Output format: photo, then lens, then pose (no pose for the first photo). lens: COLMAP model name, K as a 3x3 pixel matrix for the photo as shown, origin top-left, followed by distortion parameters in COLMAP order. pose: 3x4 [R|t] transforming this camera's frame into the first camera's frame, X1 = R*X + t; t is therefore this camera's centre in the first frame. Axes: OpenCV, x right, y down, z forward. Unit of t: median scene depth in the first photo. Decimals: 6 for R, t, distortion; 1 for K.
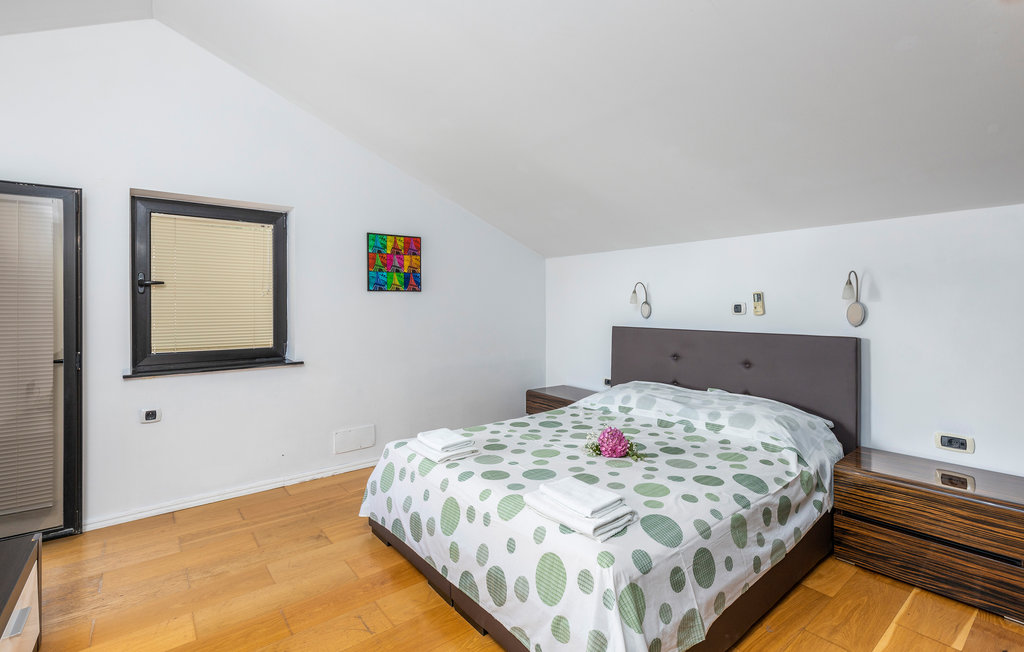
lens RADIAL K [[462.0, 0, 507.0], [0, 462.0, 305.5], [0, 0, 1]] dist [0.000061, -0.000515]
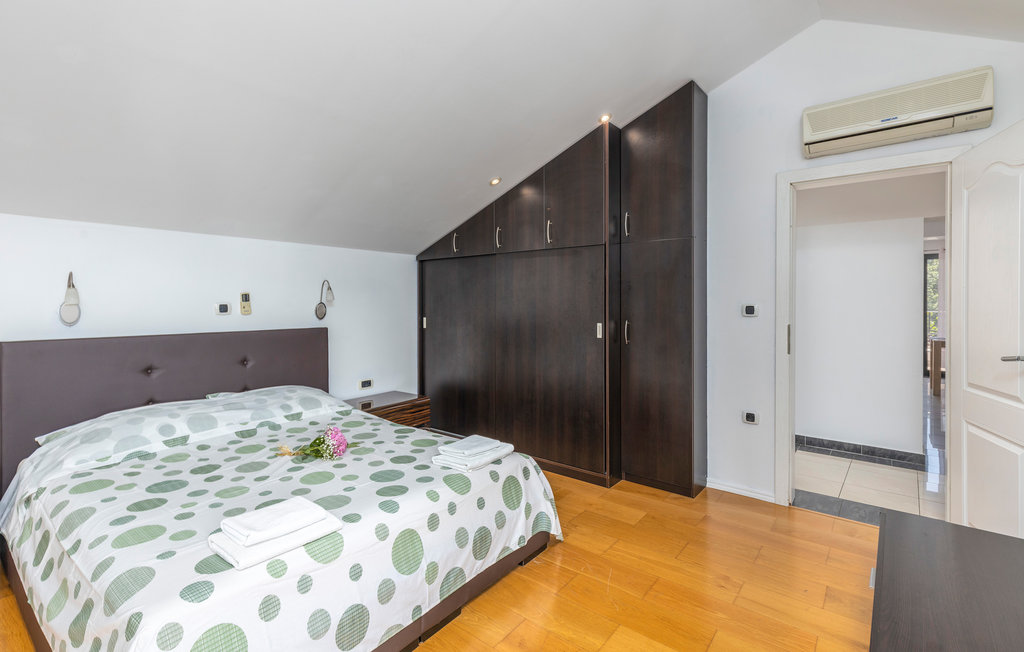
lens RADIAL K [[462.0, 0, 516.4], [0, 462.0, 302.5], [0, 0, 1]] dist [0.000061, -0.000515]
pose [[-0.225728, 0.000857, 0.974190, -0.855871], [0.000412, 1.000000, -0.000784, -0.008388], [-0.974190, 0.000225, -0.225729, 0.842608]]
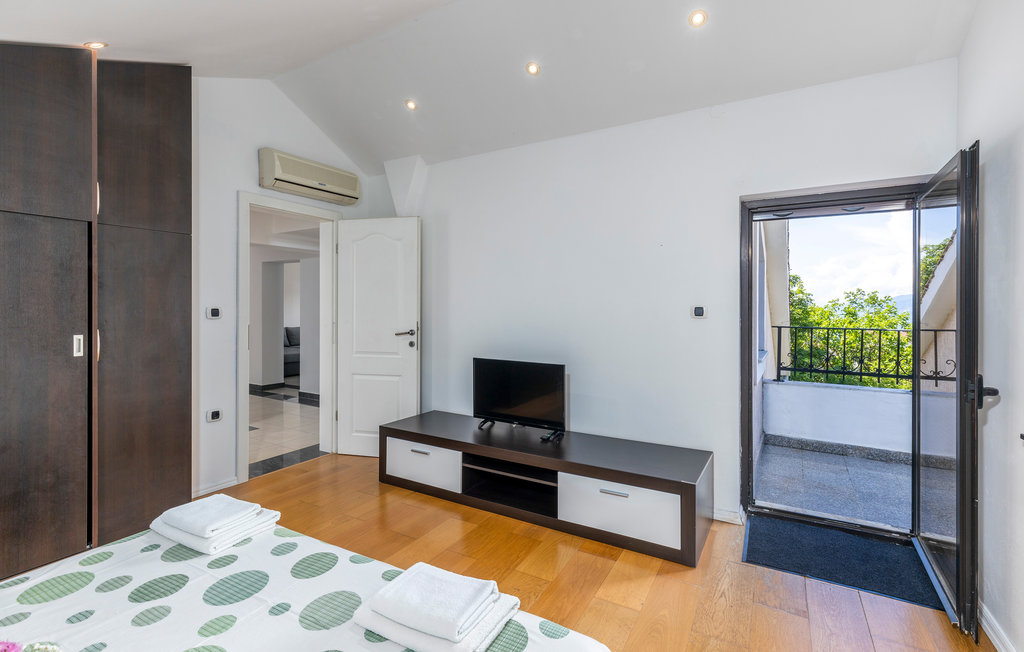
lens RADIAL K [[462.0, 0, 522.4], [0, 462.0, 307.9], [0, 0, 1]] dist [0.000061, -0.000515]
pose [[-0.921227, -0.002249, -0.389020, -0.033887], [-0.003543, 0.999990, 0.002610, -0.008082], [0.389010, 0.003783, -0.921226, 1.513863]]
